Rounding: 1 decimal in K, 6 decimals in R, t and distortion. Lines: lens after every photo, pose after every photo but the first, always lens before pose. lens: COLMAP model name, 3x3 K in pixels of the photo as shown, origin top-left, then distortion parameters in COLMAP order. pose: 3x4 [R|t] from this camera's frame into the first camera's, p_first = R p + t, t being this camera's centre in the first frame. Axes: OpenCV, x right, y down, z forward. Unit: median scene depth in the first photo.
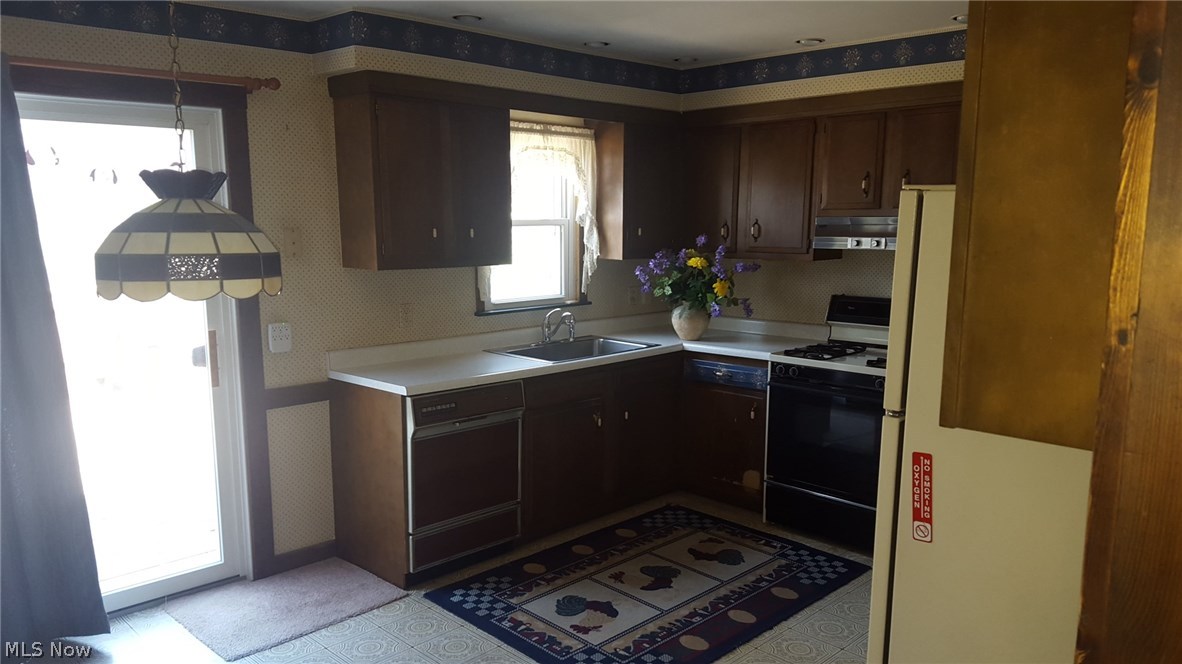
lens RADIAL K [[862.4, 0, 581.4], [0, 862.4, 358.1], [0, 0, 1]] dist [0.155304, -0.265173]
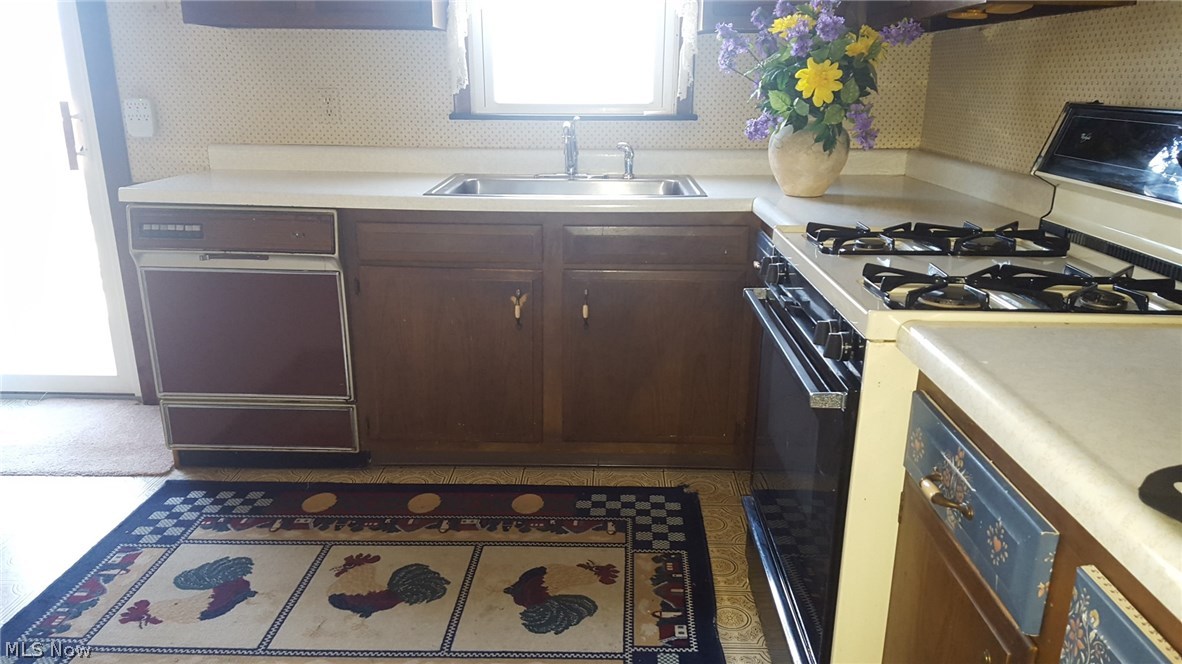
lens RADIAL K [[862.4, 0, 581.4], [0, 862.4, 358.1], [0, 0, 1]] dist [0.155304, -0.265173]
pose [[0.693807, 0.224915, -0.684138, 0.511766], [-0.123169, 0.973042, 0.194985, -0.015580], [0.709550, -0.051017, 0.702806, 0.691143]]
